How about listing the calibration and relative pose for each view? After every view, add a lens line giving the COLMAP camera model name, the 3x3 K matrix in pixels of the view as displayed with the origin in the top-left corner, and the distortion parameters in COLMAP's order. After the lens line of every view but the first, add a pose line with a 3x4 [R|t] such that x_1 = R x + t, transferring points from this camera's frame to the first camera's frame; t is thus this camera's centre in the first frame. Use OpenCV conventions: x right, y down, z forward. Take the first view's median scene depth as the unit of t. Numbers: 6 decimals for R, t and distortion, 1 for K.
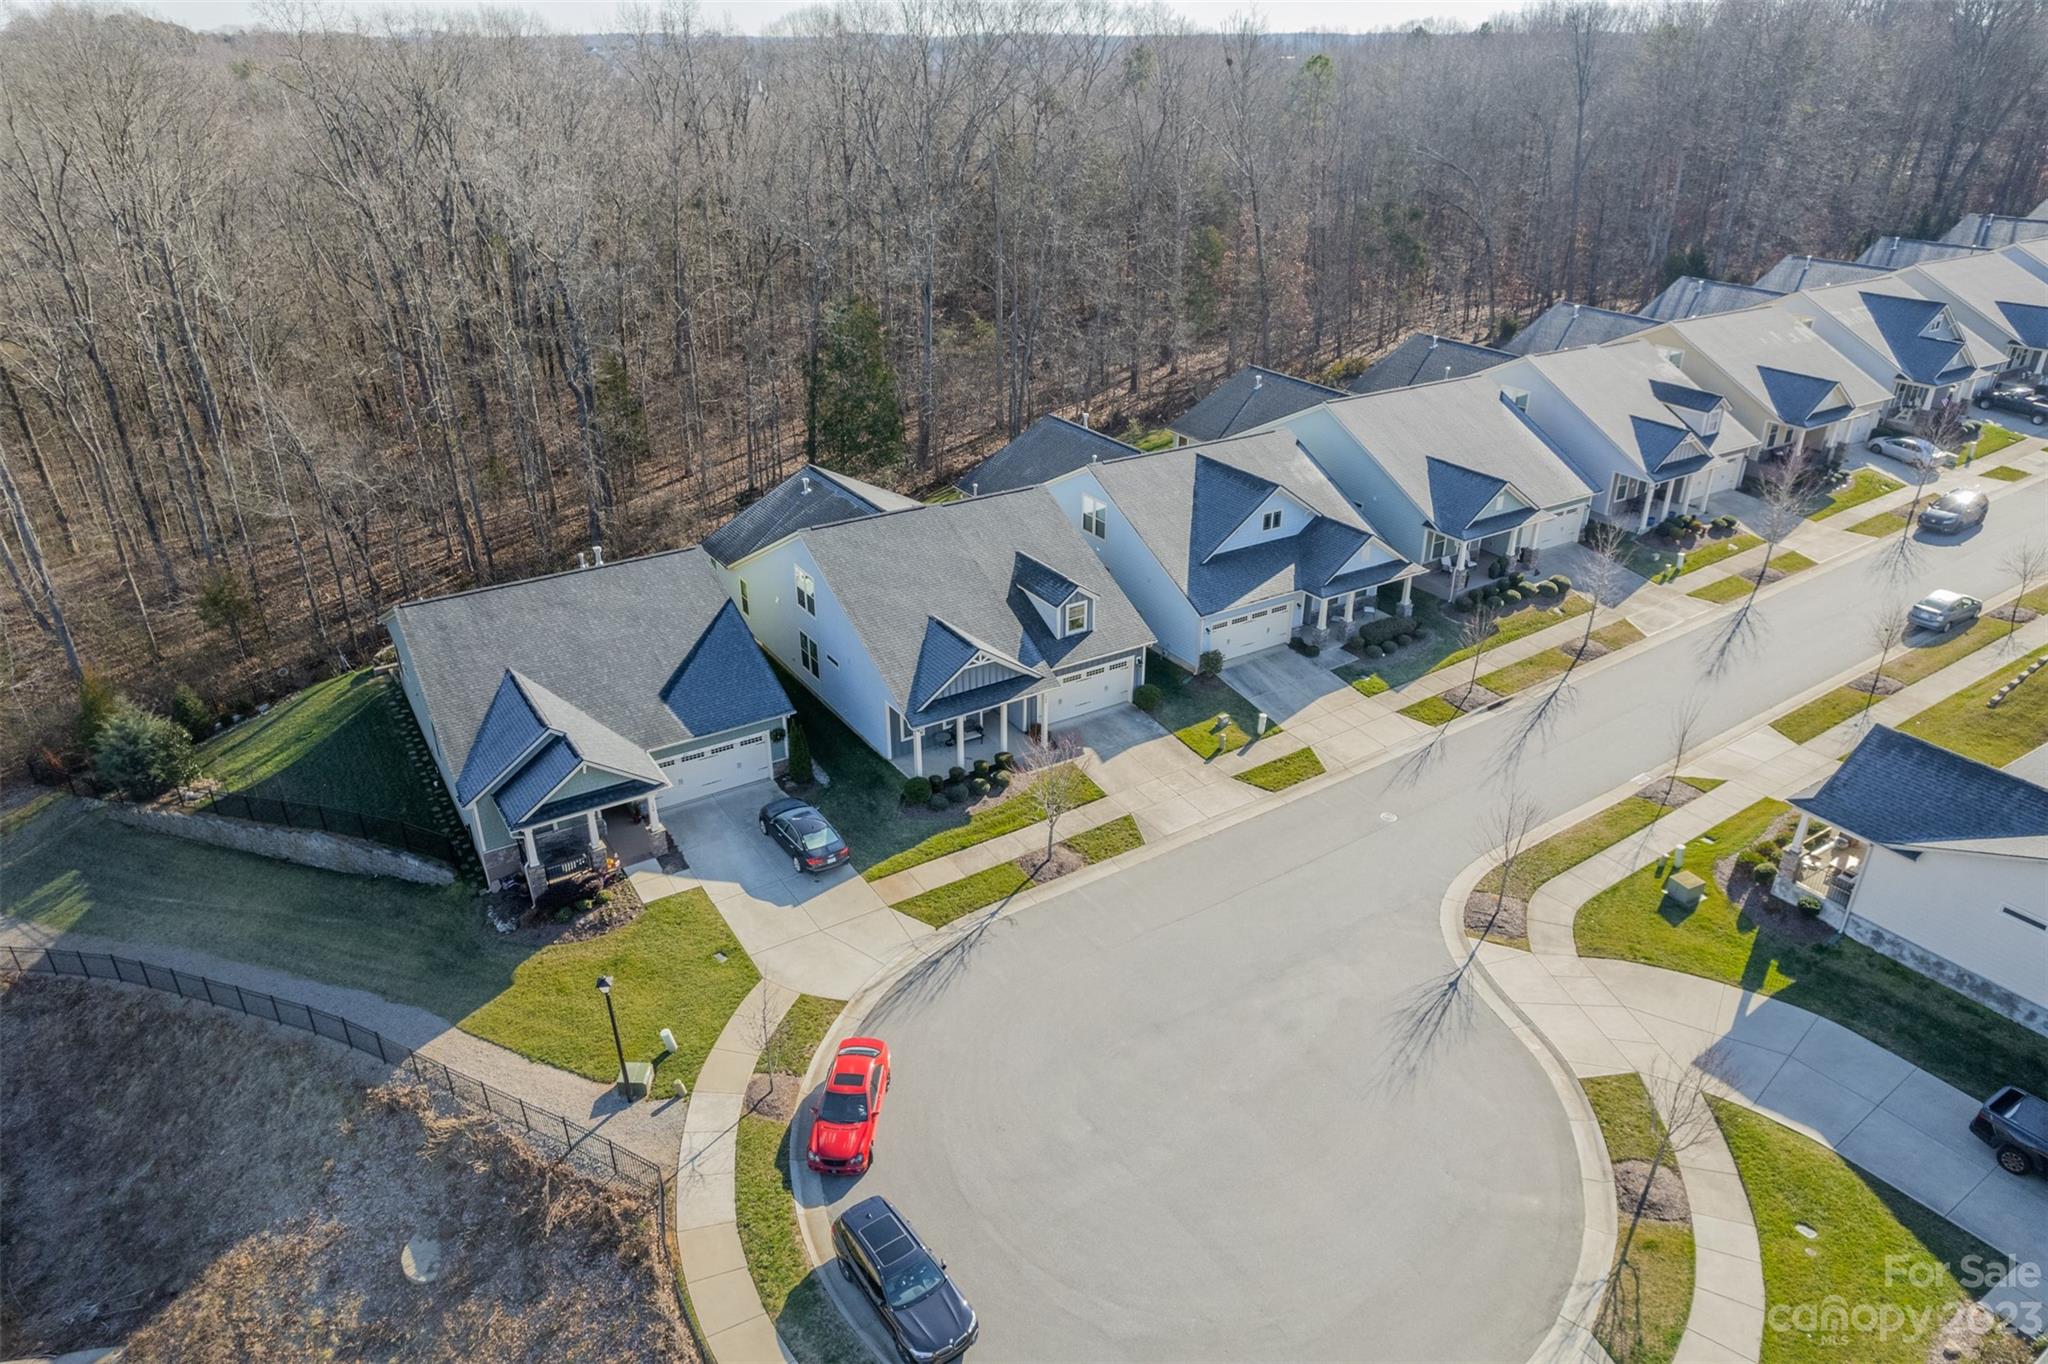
lens RADIAL K [[1305.6, 0, 1024.0], [0, 1305.6, 682.0], [0, 0, 1]] dist [-0.059387, 0.036229]
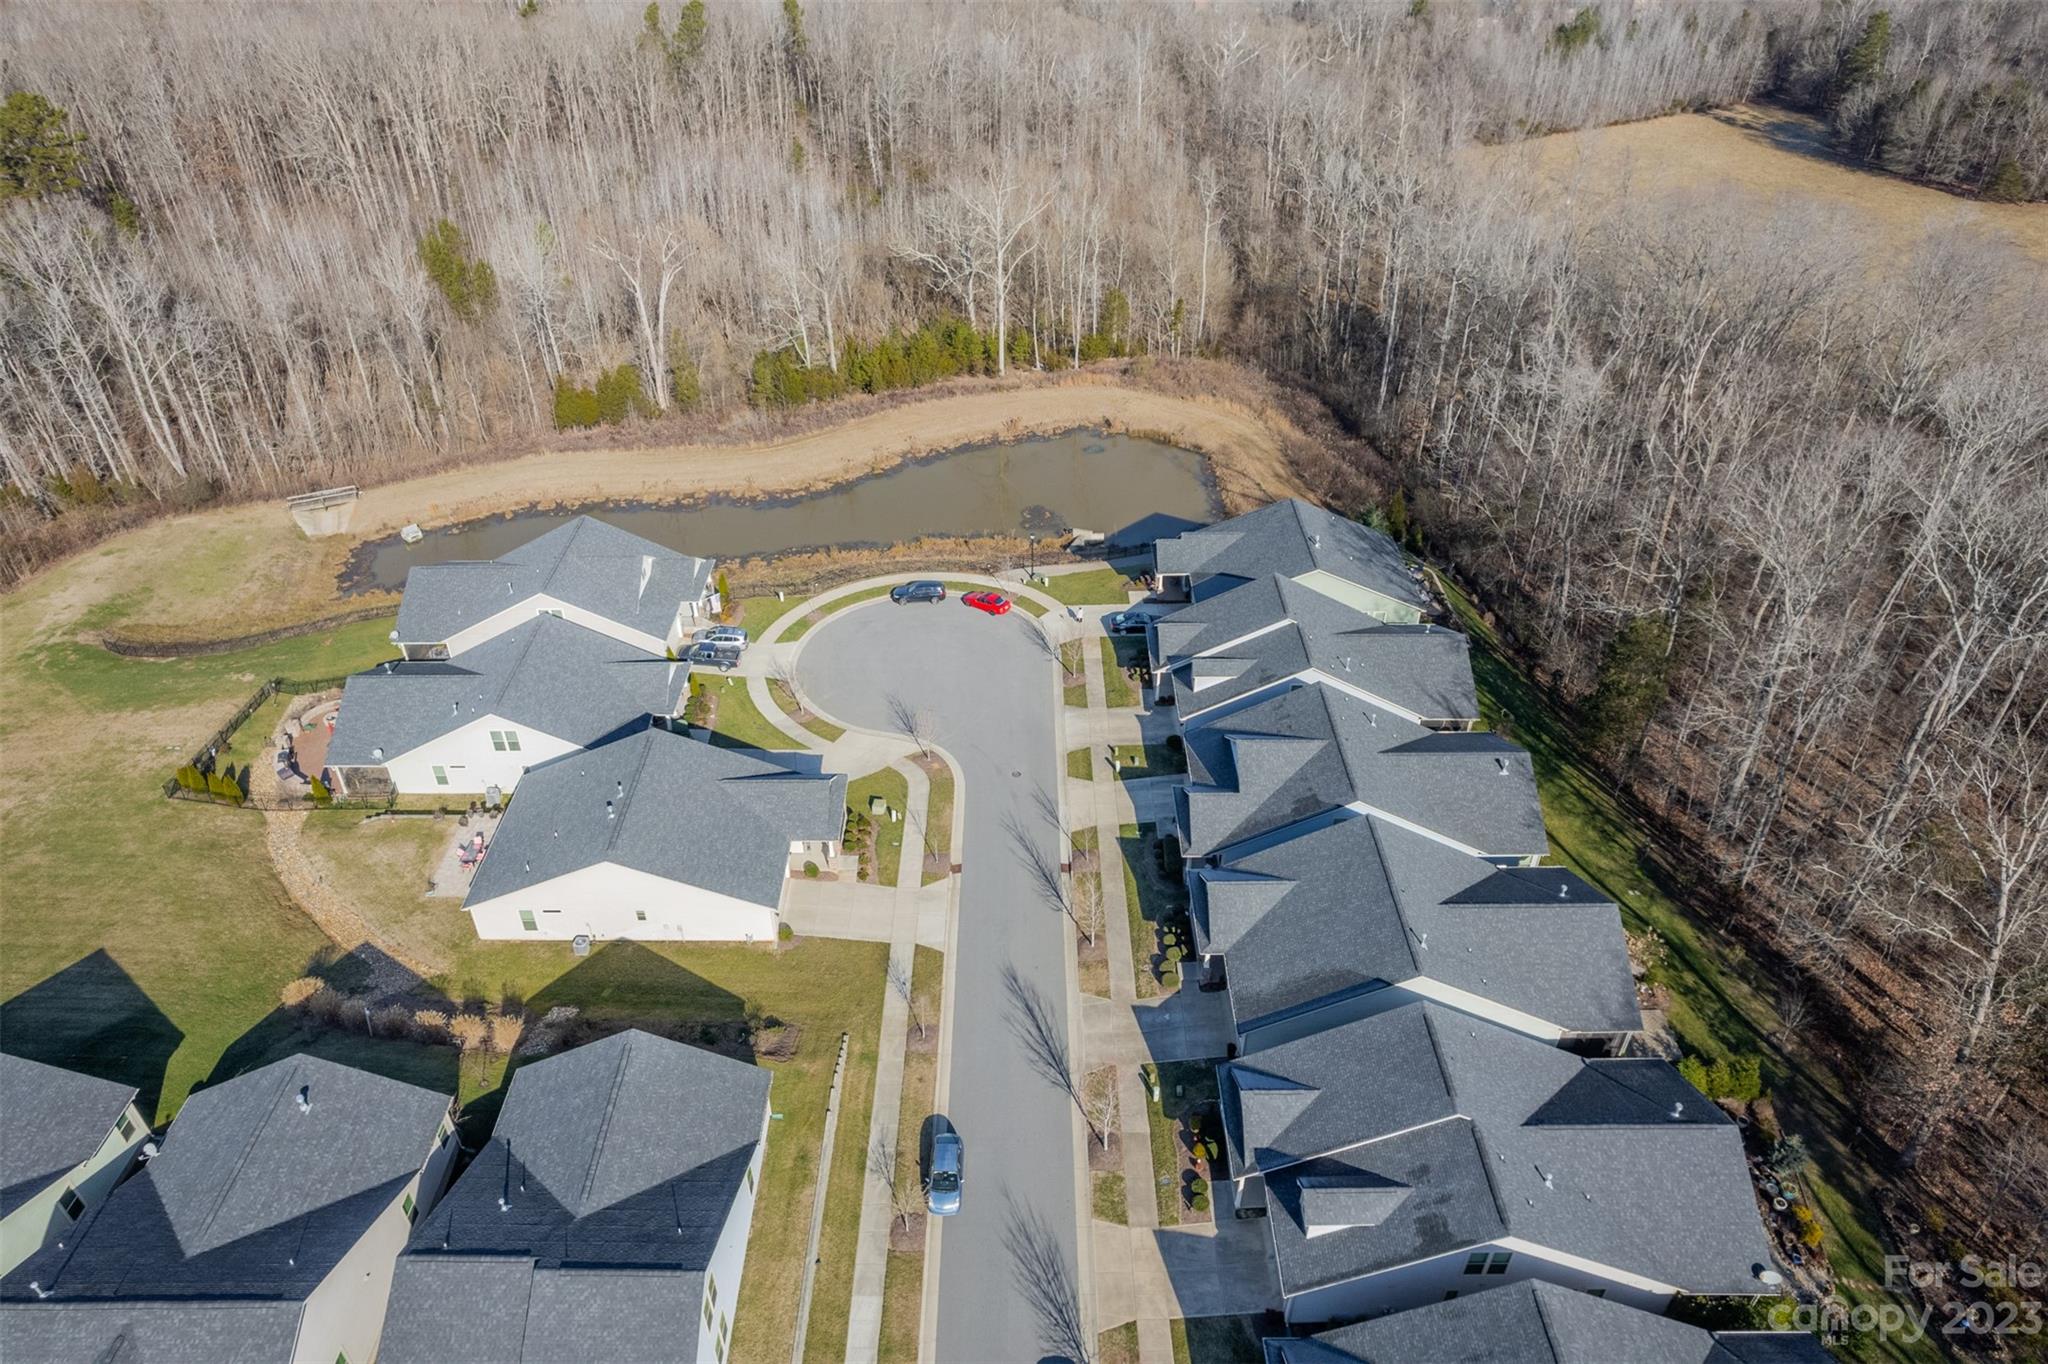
lens RADIAL K [[1324.0, 0, 1033.8], [0, 1324.0, 690.1], [0, 0, 1]] dist [-0.080914, 0.080236]
pose [[-0.527652, 0.484969, -0.697416, 1.456332], [-0.389289, 0.591668, 0.705963, -1.255703], [0.755008, 0.643999, -0.123401, 1.102566]]
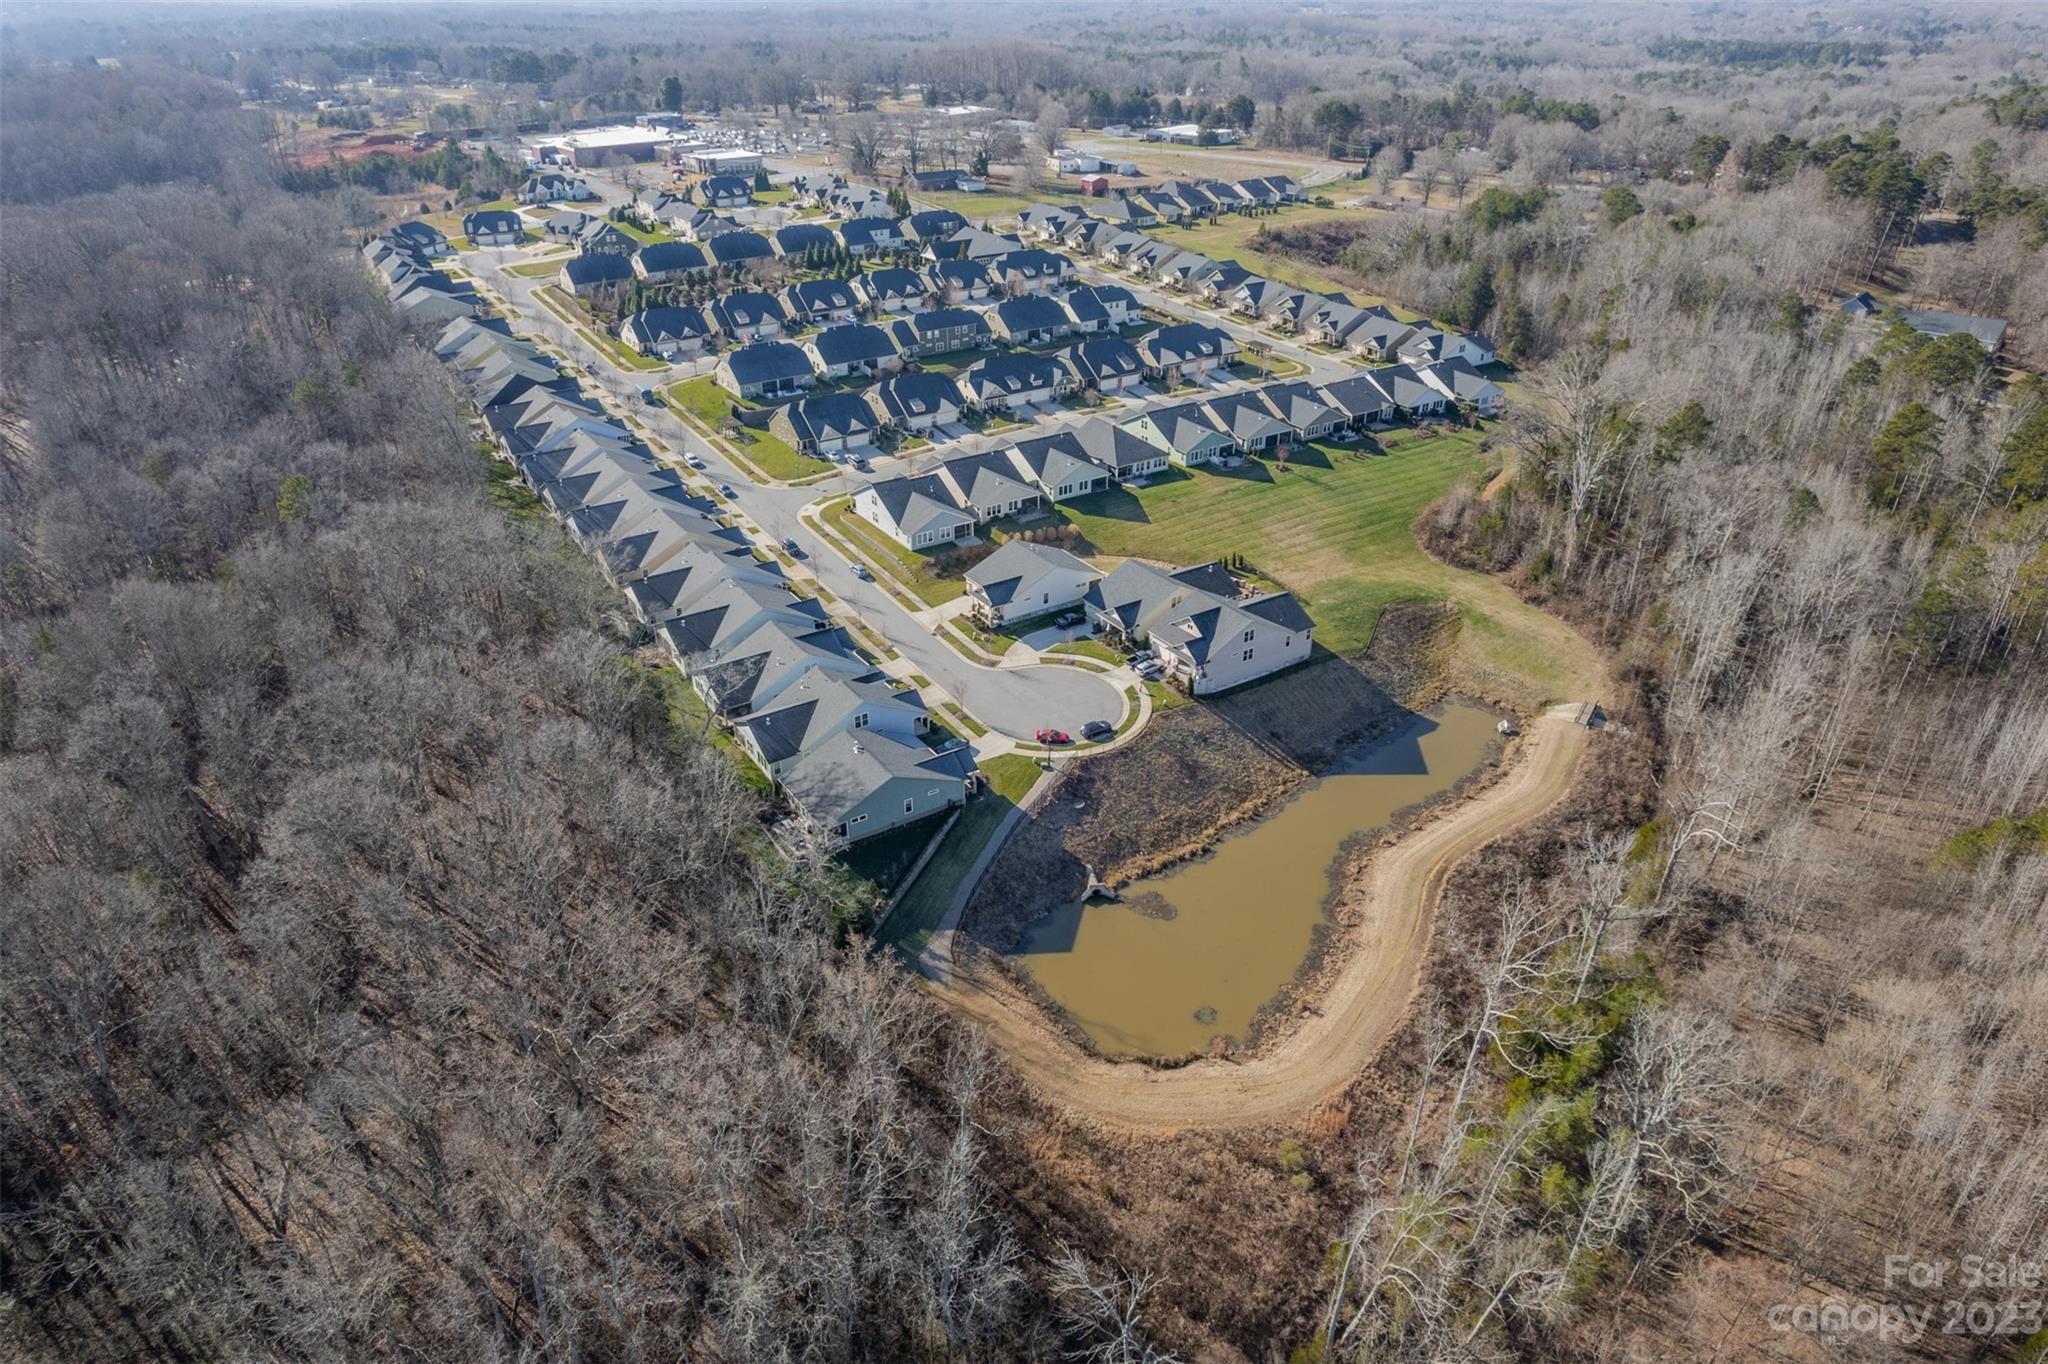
lens RADIAL K [[1324.0, 0, 1033.8], [0, 1324.0, 690.1], [0, 0, 1]] dist [-0.080914, 0.080236]
pose [[-0.016943, -0.484859, 0.874428, -2.887739], [0.445488, 0.779289, 0.440737, -1.327195], [-0.895127, 0.397015, 0.202795, 0.016321]]
